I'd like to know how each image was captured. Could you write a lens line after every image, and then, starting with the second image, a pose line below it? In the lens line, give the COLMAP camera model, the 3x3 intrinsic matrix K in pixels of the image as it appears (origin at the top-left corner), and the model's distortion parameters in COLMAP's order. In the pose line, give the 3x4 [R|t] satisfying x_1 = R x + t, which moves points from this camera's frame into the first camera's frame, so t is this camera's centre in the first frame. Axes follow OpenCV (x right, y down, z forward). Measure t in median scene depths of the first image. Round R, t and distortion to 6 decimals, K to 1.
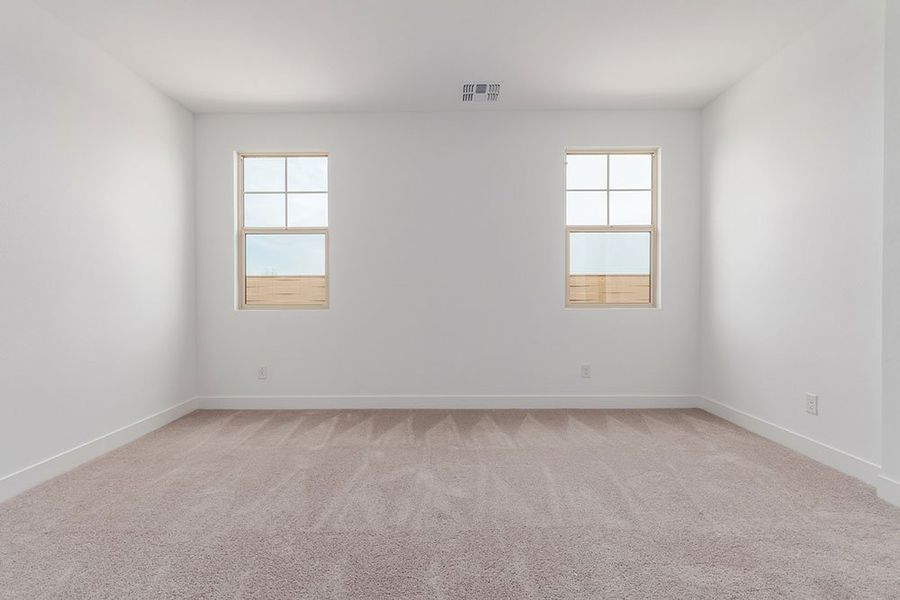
lens RADIAL K [[390.1, 0, 452.4], [0, 390.1, 301.3], [0, 0, 1]] dist [0.001780, -0.000192]
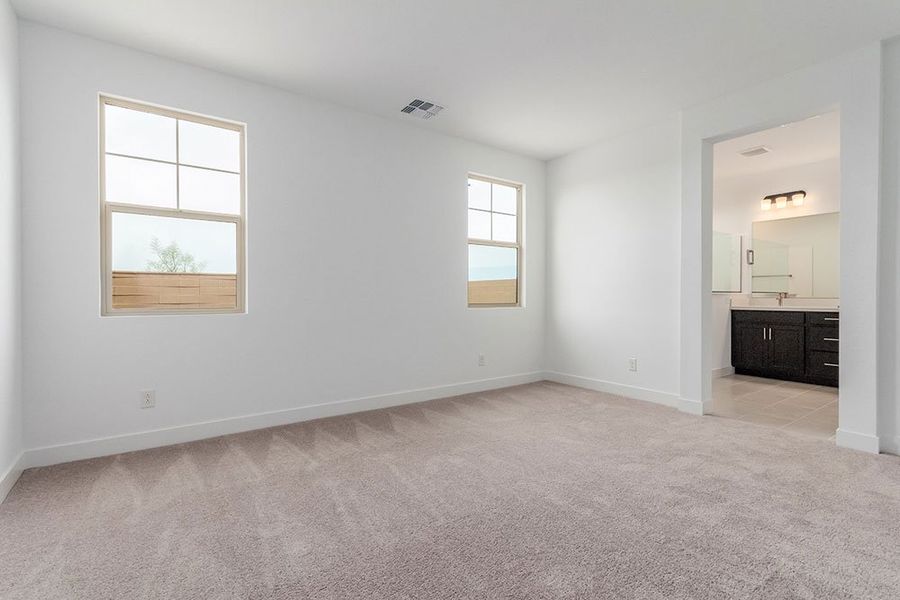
lens RADIAL K [[394.0, 0, 443.9], [0, 394.0, 301.9], [0, 0, 1]] dist [0.003466, 0.000069]
pose [[0.829756, -0.004550, 0.558108, -0.452074], [0.002851, 0.999988, 0.003914, -0.006337], [-0.558119, -0.001656, 0.829759, 0.053344]]
